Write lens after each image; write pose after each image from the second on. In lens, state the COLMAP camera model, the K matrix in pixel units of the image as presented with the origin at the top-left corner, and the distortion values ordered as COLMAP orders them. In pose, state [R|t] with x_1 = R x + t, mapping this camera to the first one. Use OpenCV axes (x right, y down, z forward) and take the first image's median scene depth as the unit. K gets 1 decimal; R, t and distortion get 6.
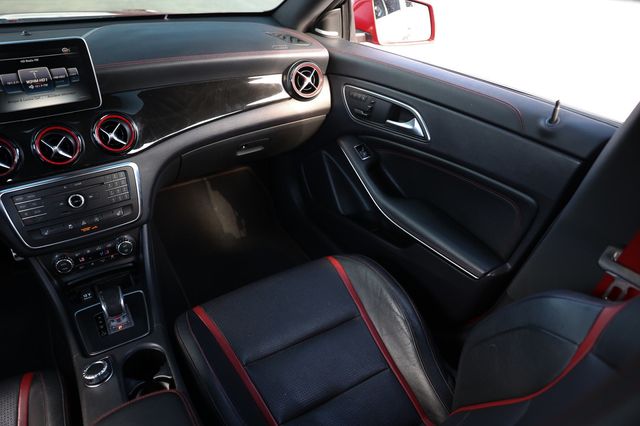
lens RADIAL K [[433.7, 0, 318.5], [0, 433.7, 215.1], [0, 0, 1]] dist [-0.101042, 0.075383]
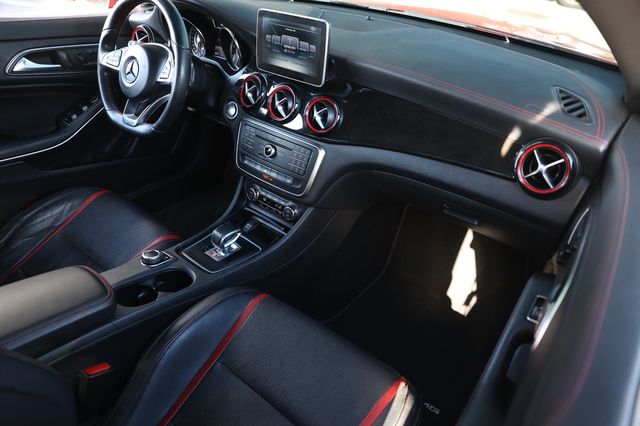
lens RADIAL K [[433.7, 0, 313.4], [0, 433.7, 214.8], [0, 0, 1]] dist [-0.101042, 0.075383]
pose [[0.343127, 0.523864, -0.779635, 0.450769], [-0.561969, 0.779577, 0.276495, -0.274604], [0.752632, 0.343258, 0.561889, 0.459366]]
